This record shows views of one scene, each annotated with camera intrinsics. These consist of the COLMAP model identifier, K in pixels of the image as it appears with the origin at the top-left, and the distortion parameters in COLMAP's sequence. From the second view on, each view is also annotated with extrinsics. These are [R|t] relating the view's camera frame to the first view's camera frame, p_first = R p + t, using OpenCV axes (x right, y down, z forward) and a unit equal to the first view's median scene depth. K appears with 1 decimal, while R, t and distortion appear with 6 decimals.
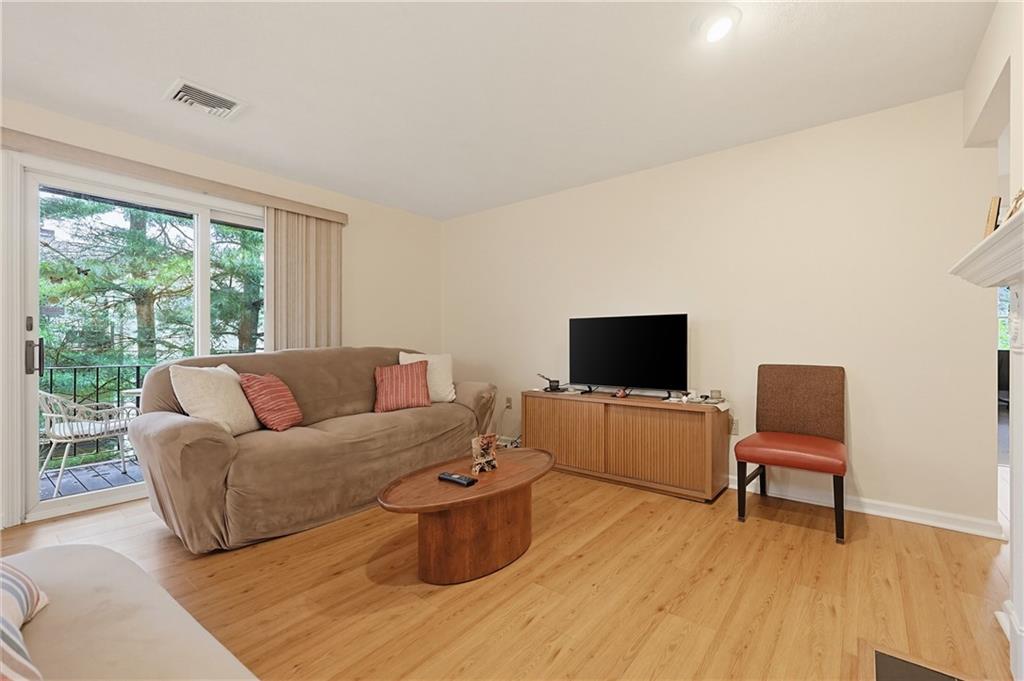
lens RADIAL K [[443.6, 0, 513.3], [0, 443.6, 345.6], [0, 0, 1]] dist [0.000313, 0.001309]
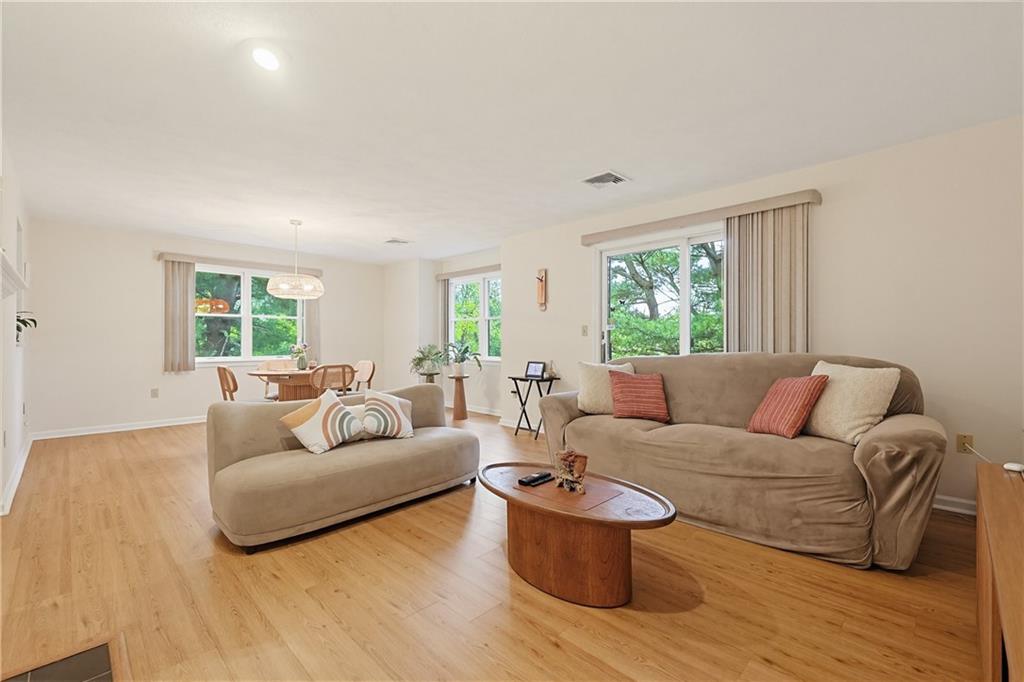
lens RADIAL K [[443.6, 0, 521.4], [0, 443.6, 341.0], [0, 0, 1]] dist [0.000313, 0.001309]
pose [[-0.105358, -0.007570, -0.994406, 0.551539], [-0.007524, 0.999948, -0.006815, -0.010064], [0.994406, 0.006764, -0.105410, 0.635760]]
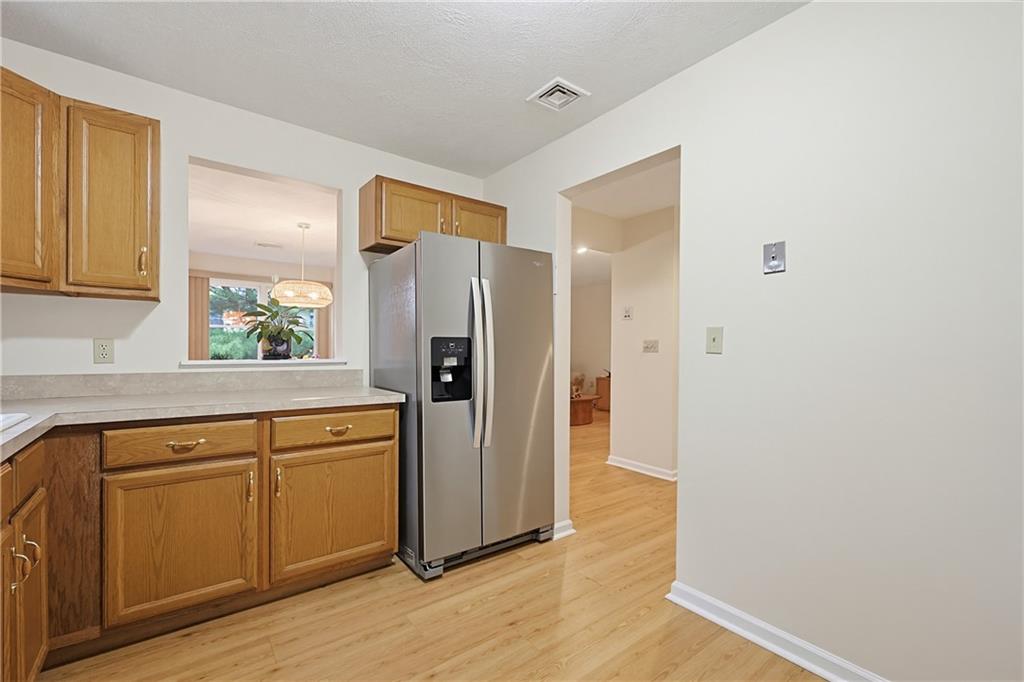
lens RADIAL K [[443.6, 0, 521.8], [0, 443.6, 355.5], [0, 0, 1]] dist [0.000313, 0.001309]
pose [[0.976473, 0.009040, -0.215449, 0.148387], [-0.007779, 0.999947, 0.006696, -0.016703], [0.215498, -0.004863, 0.976492, -1.378440]]
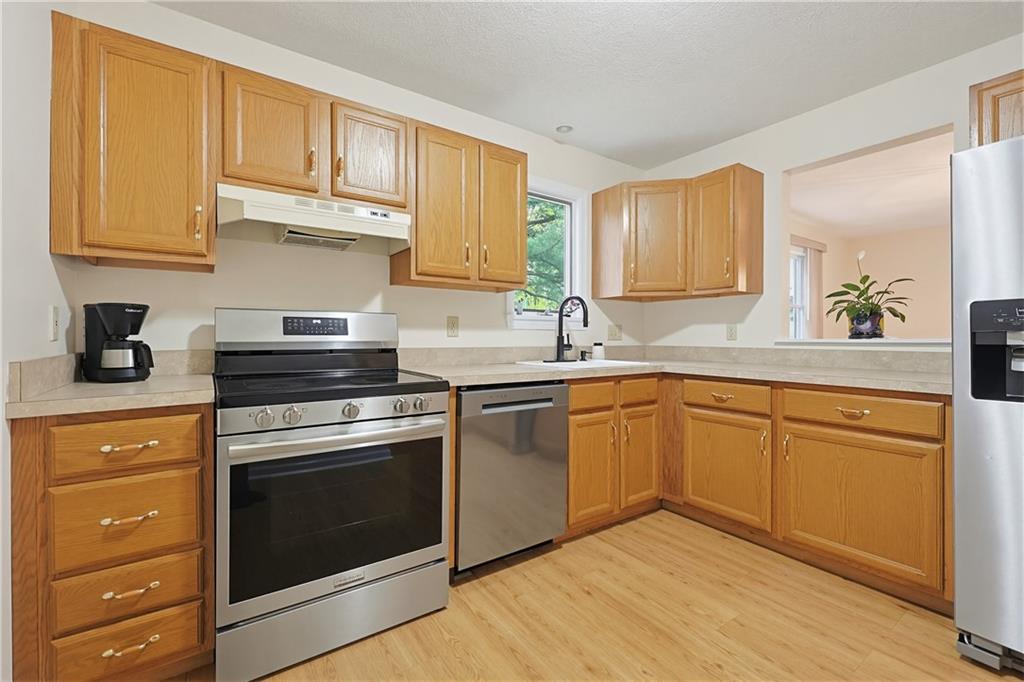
lens RADIAL K [[443.6, 0, 508.5], [0, 443.6, 338.5], [0, 0, 1]] dist [0.000313, 0.001309]
pose [[-0.278916, 0.000219, -0.960315, 0.425719], [-0.006186, 0.999979, 0.002025, -0.000202], [0.960296, 0.006505, -0.278909, -1.098508]]
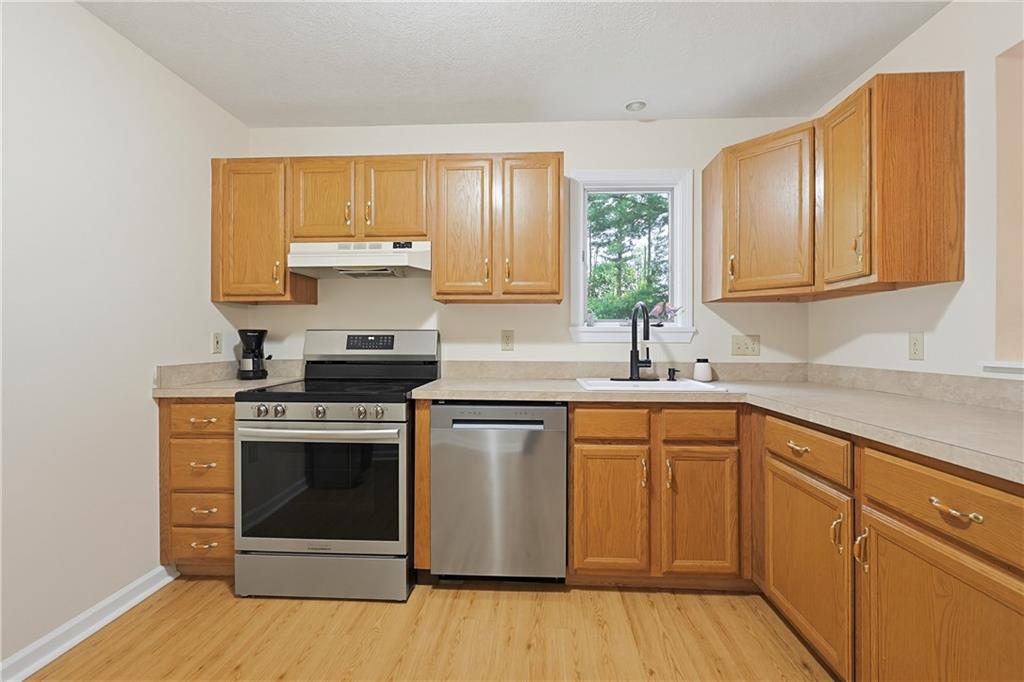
lens RADIAL K [[443.6, 0, 515.9], [0, 443.6, 341.7], [0, 0, 1]] dist [0.000313, 0.001309]
pose [[-0.810529, -0.004964, -0.585677, 0.168019], [-0.006470, 0.999979, 0.000478, -0.016428], [0.585663, 0.004177, -0.810544, -0.774944]]
